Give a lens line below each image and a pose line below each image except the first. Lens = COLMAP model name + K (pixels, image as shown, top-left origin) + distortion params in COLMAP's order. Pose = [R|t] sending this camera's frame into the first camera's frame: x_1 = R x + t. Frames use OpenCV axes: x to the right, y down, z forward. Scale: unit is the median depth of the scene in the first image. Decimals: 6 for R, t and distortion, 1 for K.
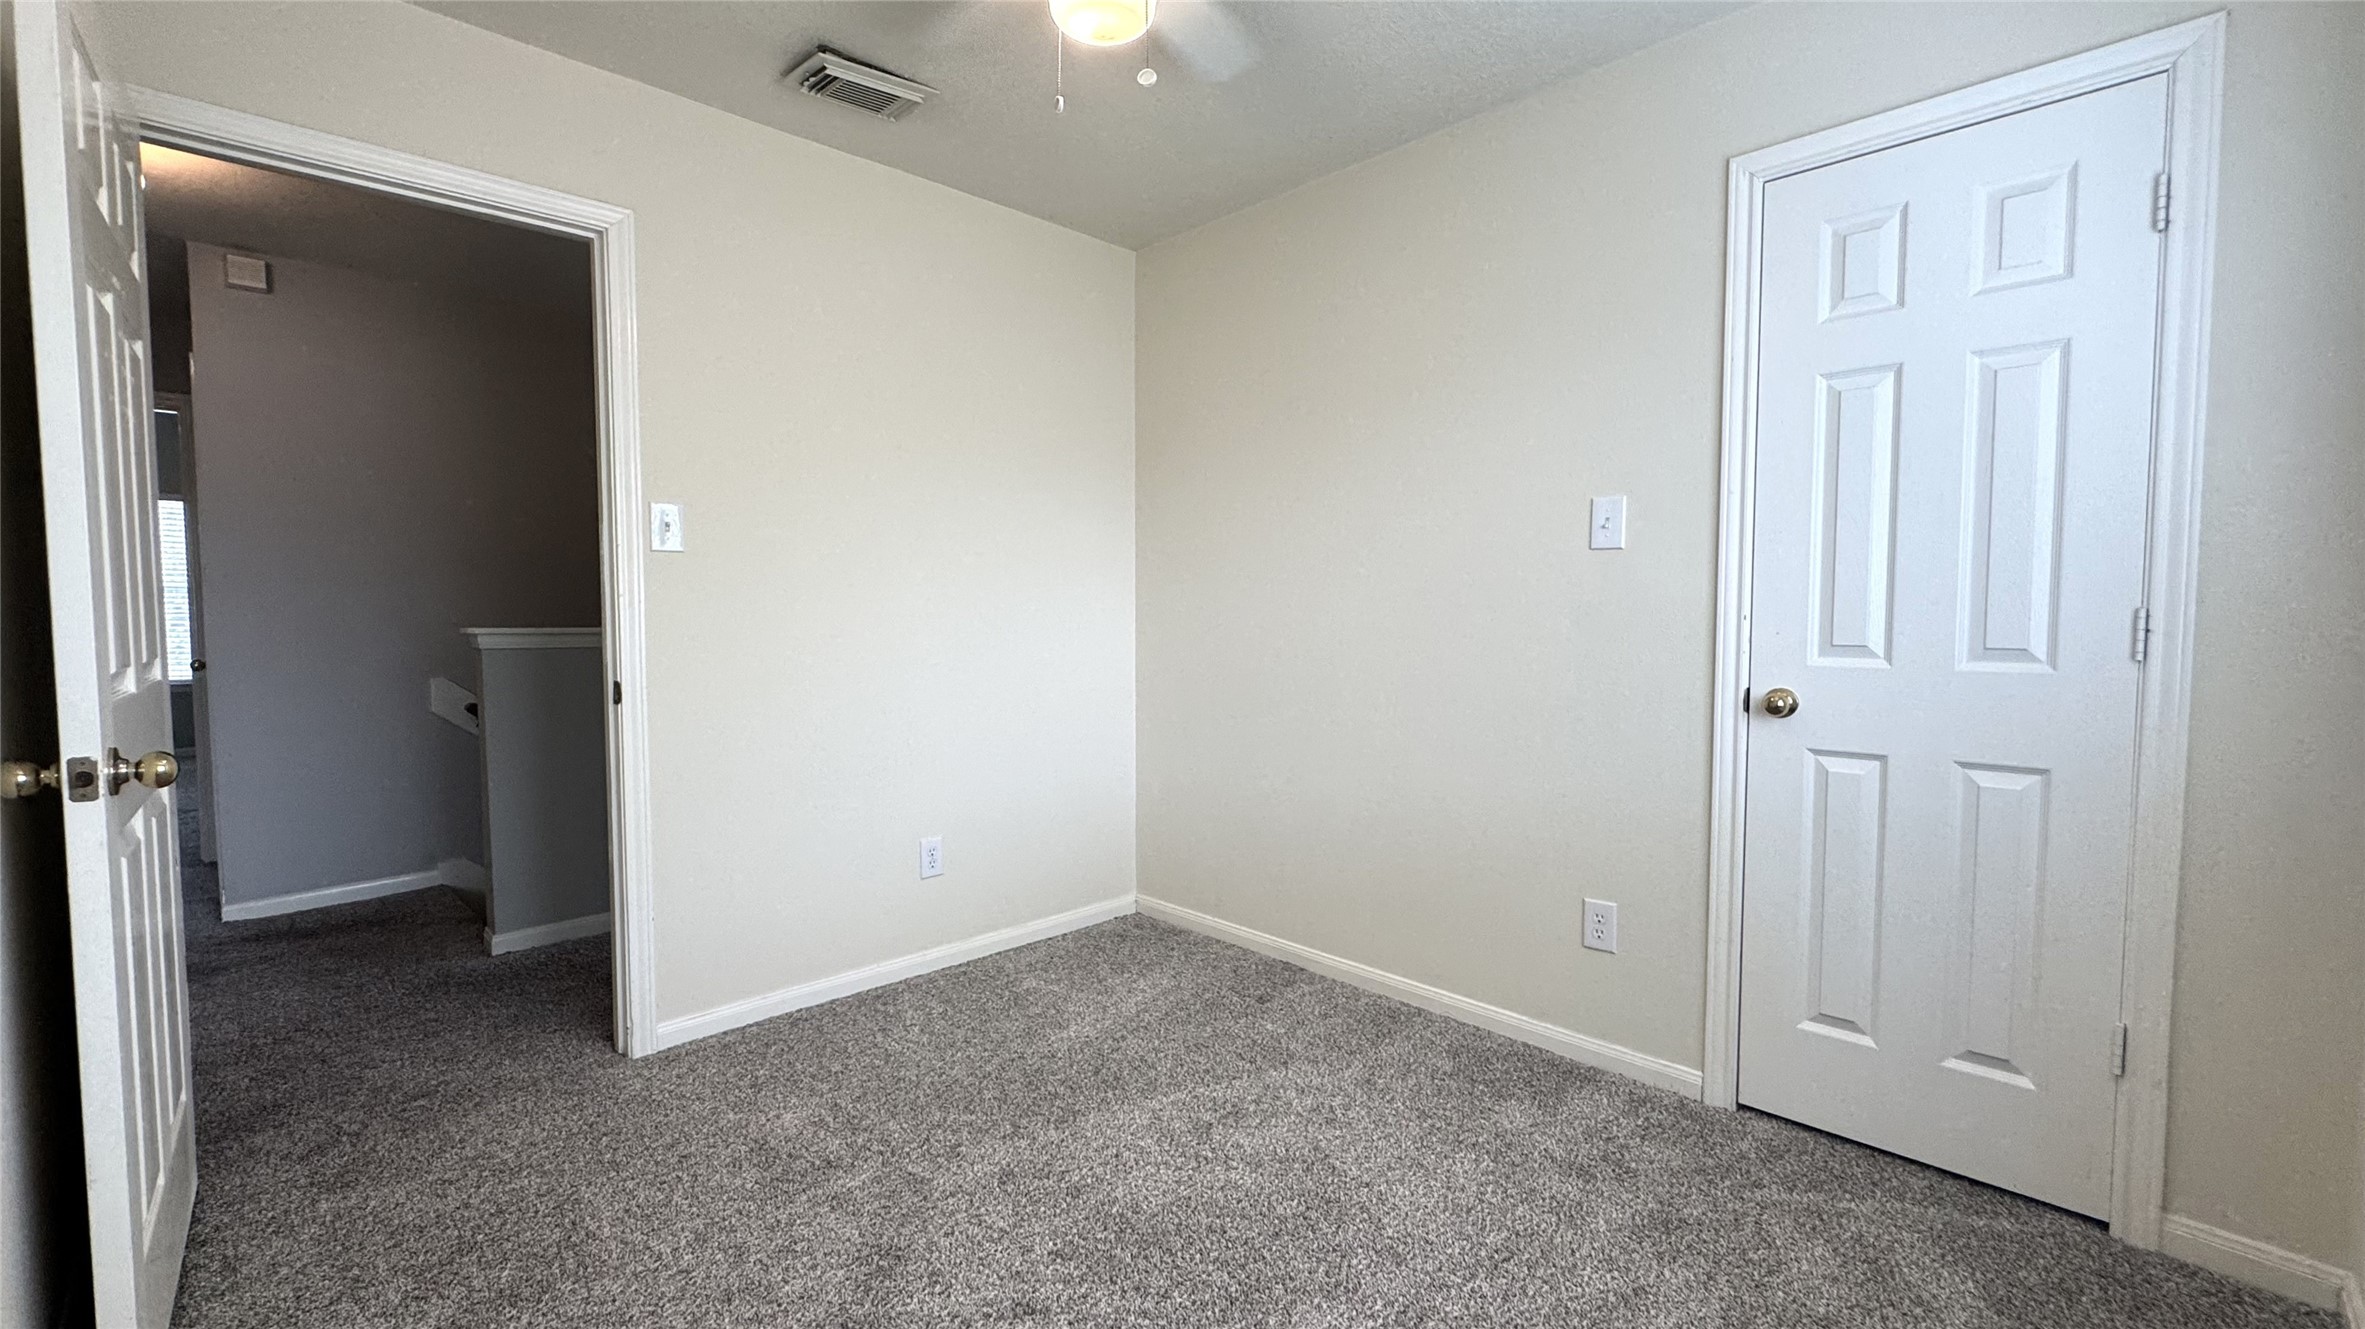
lens RADIAL K [[957.9, 0, 1182.5], [0, 957.9, 664.5], [0, 0, 1]] dist [-0.000324, -0.000047]
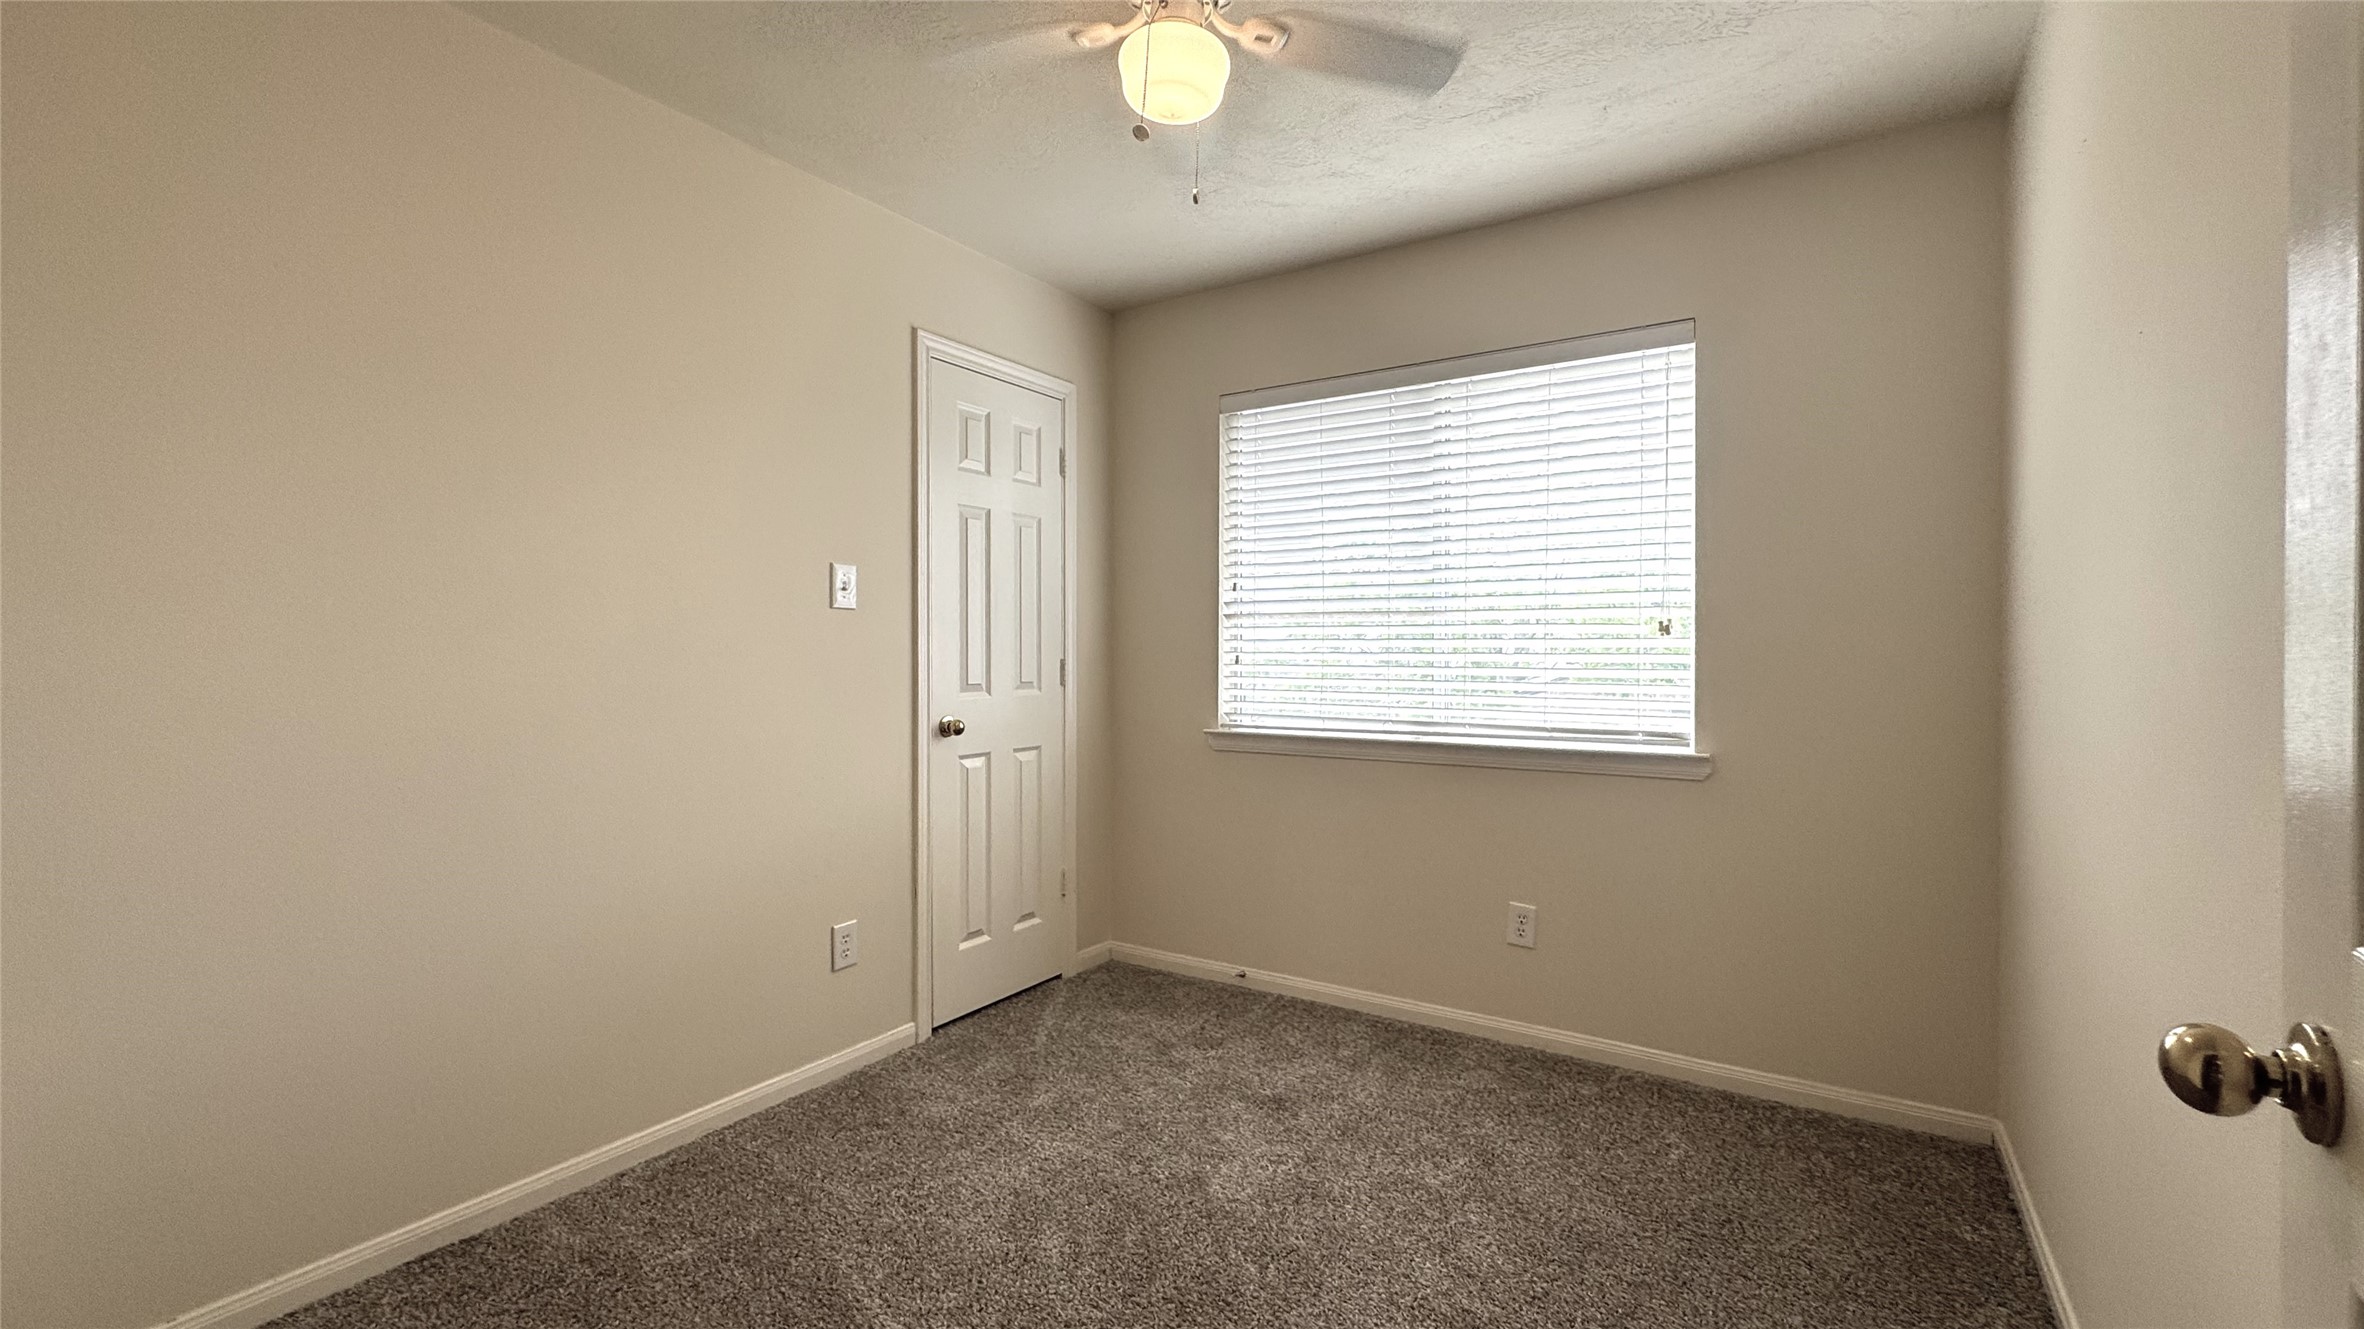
lens RADIAL K [[981.3, 0, 1182.0], [0, 981.3, 664.5], [0, 0, 1]] dist [-0.000121, -0.000081]
pose [[-0.204470, -0.013959, 0.978773, -0.898972], [0.057971, 0.997971, 0.026343, -0.072668], [-0.977155, 0.062127, -0.203245, 0.982490]]
